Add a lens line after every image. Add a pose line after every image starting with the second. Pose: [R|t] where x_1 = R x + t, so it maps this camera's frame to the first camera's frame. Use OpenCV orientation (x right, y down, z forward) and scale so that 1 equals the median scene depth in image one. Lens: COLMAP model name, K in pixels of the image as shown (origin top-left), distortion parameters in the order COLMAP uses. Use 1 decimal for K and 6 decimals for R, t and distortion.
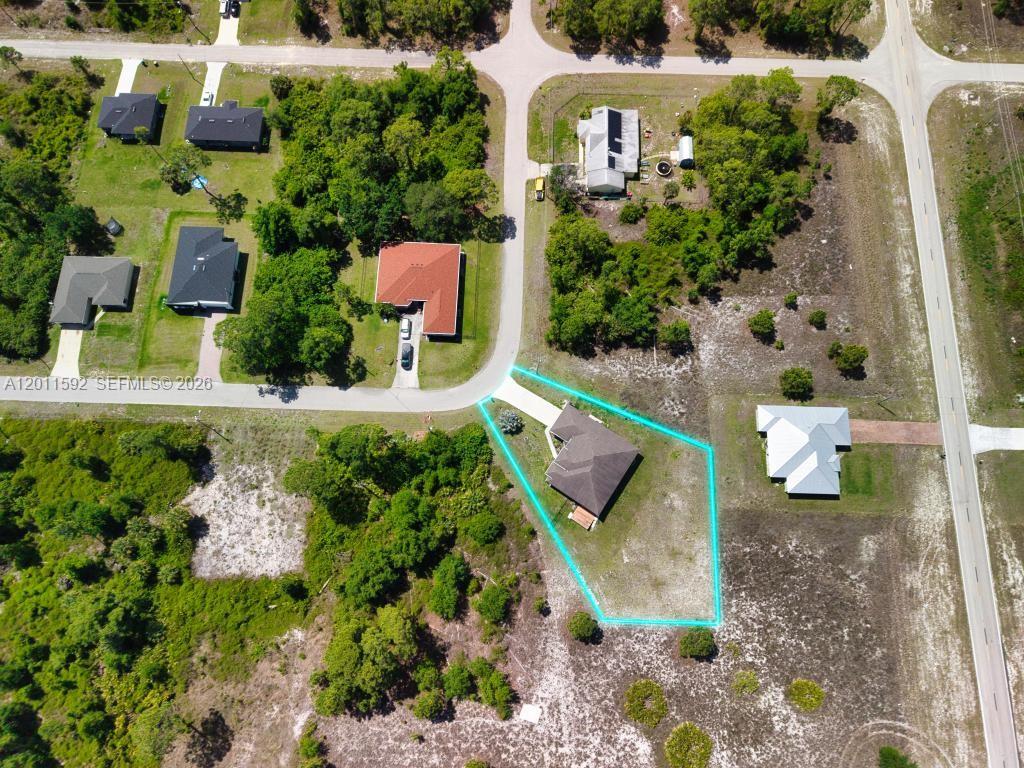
lens RADIAL K [[684.3, 0, 512.6], [0, 684.3, 387.0], [0, 0, 1]] dist [0.033552, -0.022193]
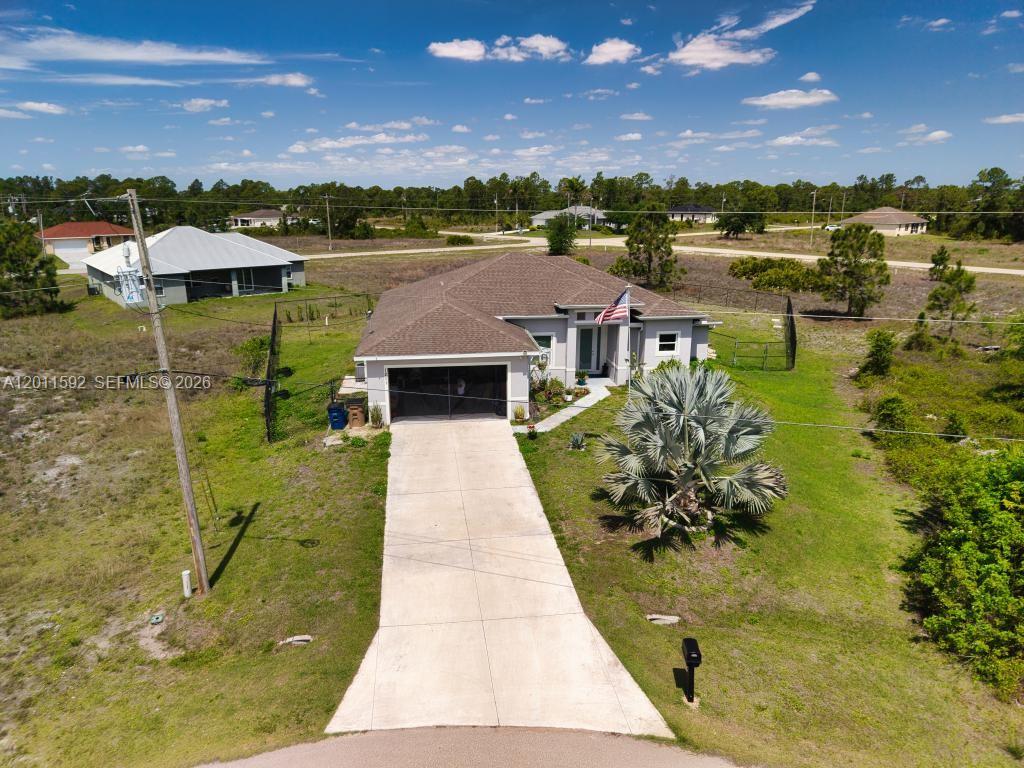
lens RADIAL K [[684.3, 0, 512.6], [0, 684.3, 387.0], [0, 0, 1]] dist [0.033552, -0.022193]
pose [[-0.644377, -0.197729, 0.738703, -0.074432], [0.734895, 0.106981, 0.669690, -0.062722], [-0.211444, 0.974402, 0.076374, 0.980813]]
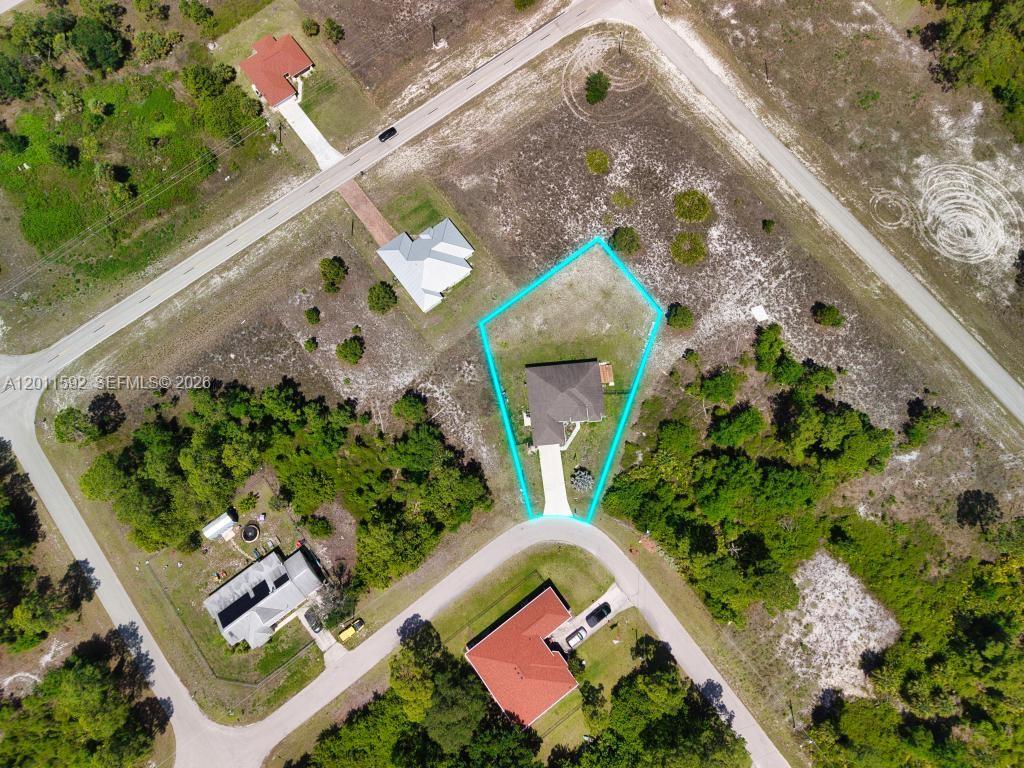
lens RADIAL K [[684.3, 0, 512.6], [0, 684.3, 387.0], [0, 0, 1]] dist [0.033552, -0.022193]
pose [[-0.628612, -0.753342, 0.193191, -0.028463], [0.753175, -0.527778, 0.392655, -0.351204], [-0.193841, 0.392335, 0.899166, 0.054906]]
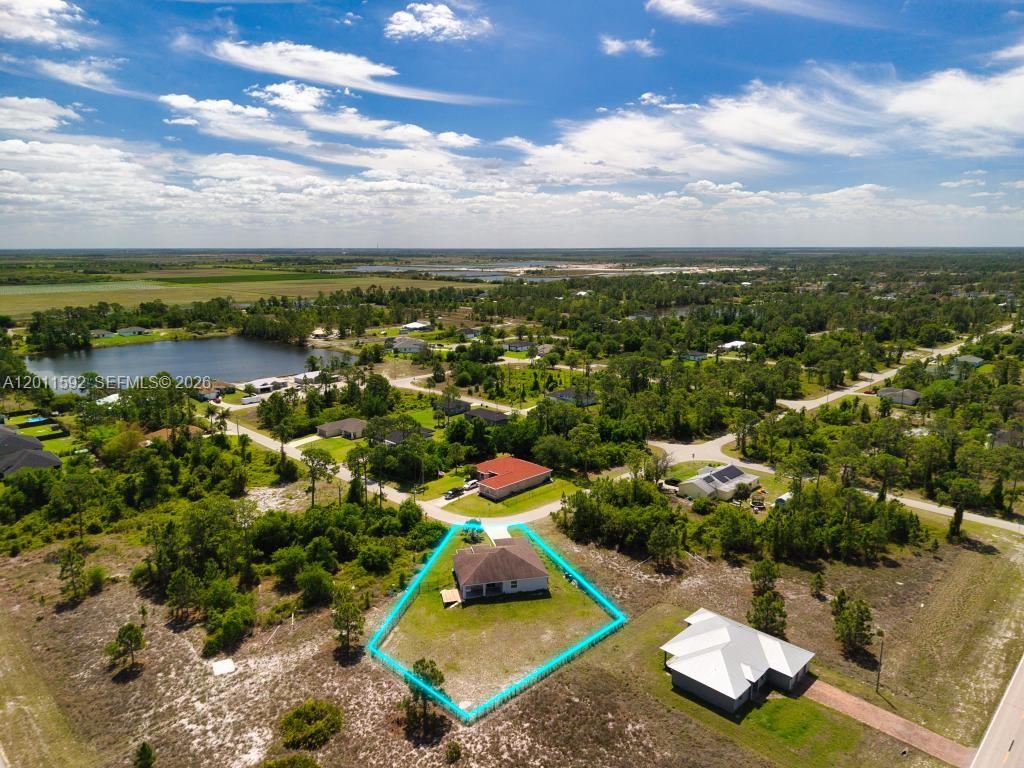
lens RADIAL K [[684.3, 0, 512.6], [0, 684.3, 387.0], [0, 0, 1]] dist [0.033552, -0.022193]
pose [[0.730031, 0.135331, -0.669881, 0.696913], [-0.657833, 0.404821, -0.635118, 0.574965], [0.185231, 0.904326, 0.384558, 0.419682]]
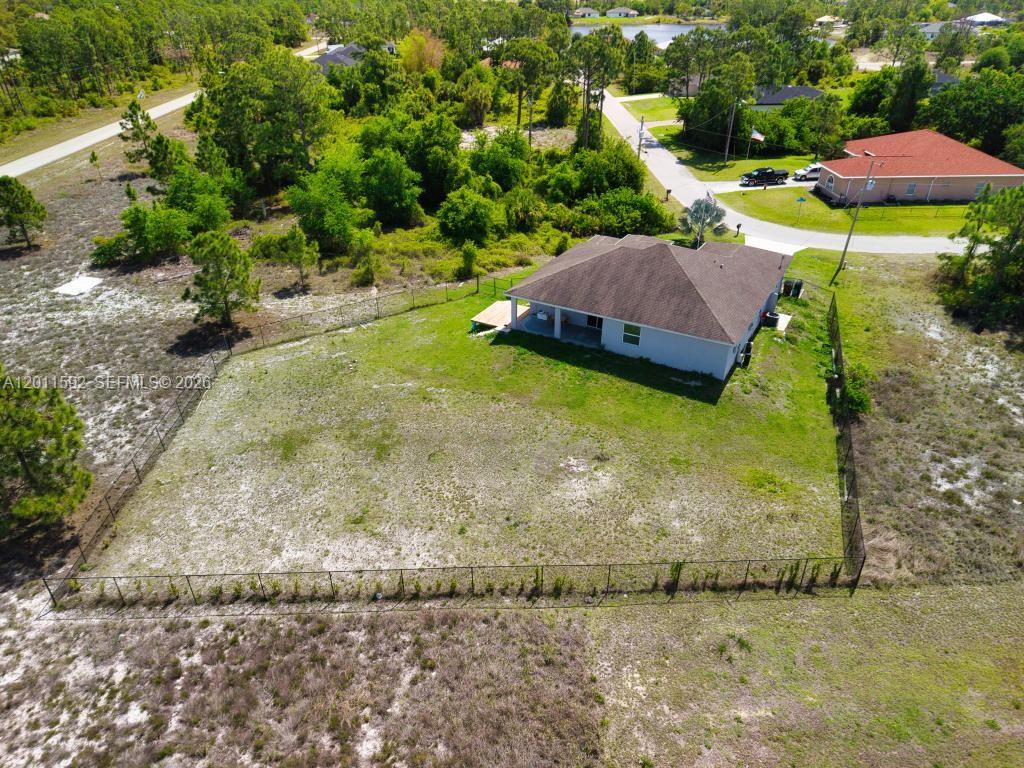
lens RADIAL K [[684.3, 0, 512.6], [0, 684.3, 387.0], [0, 0, 1]] dist [0.033552, -0.022193]
pose [[0.059911, 0.506811, -0.859973, 0.433037], [-0.960893, 0.262621, 0.087831, 0.158115], [0.270361, 0.821080, 0.502725, 0.822808]]
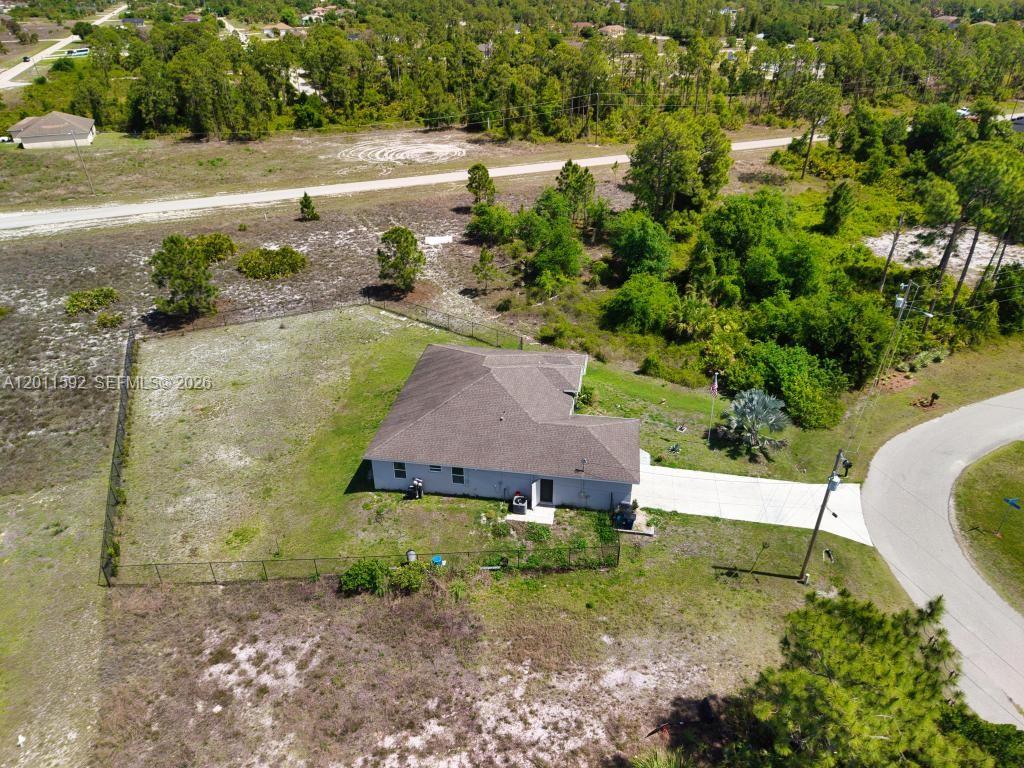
lens RADIAL K [[684.3, 0, 512.6], [0, 684.3, 387.0], [0, 0, 1]] dist [0.033552, -0.022193]
pose [[-0.907288, 0.212408, -0.362921, 0.225945], [-0.405512, -0.213509, 0.888805, -0.202097], [0.111302, 0.953571, 0.279848, 0.870413]]
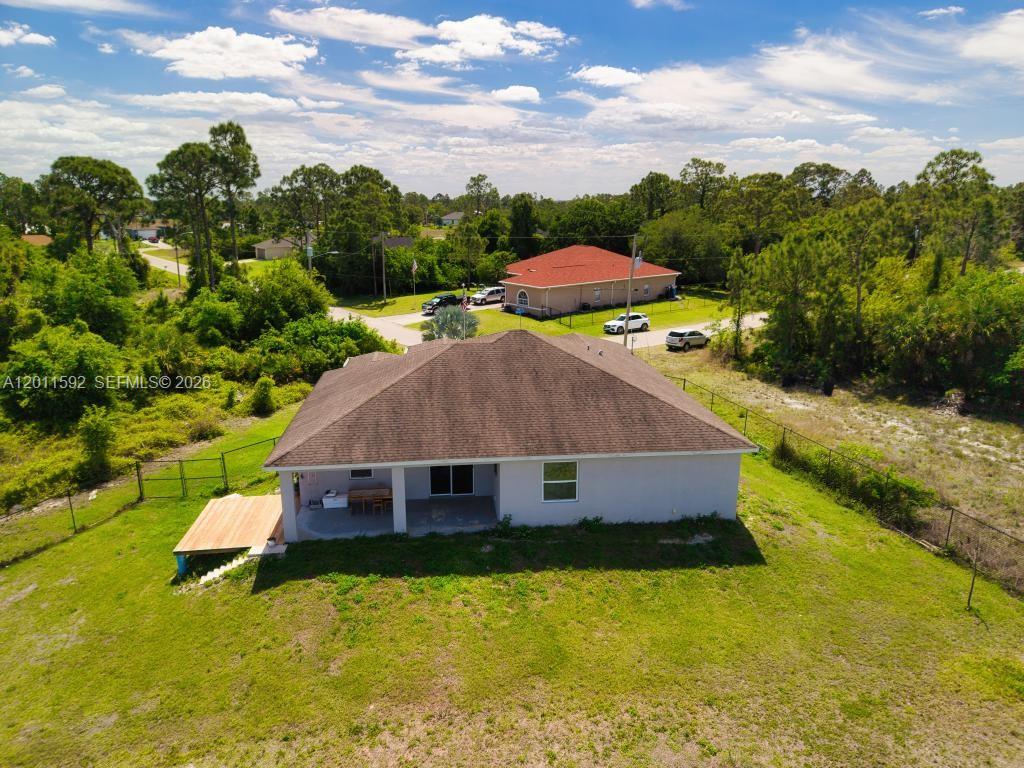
lens RADIAL K [[689.4, 0, 512.0], [0, 689.4, 384.0], [0, 0, 1]] dist [0.039537, -0.065287]
pose [[0.639233, 0.193173, -0.744356, 0.263613], [-0.740511, 0.415700, -0.528050, 0.211684], [0.207424, 0.888751, 0.408776, 0.886501]]
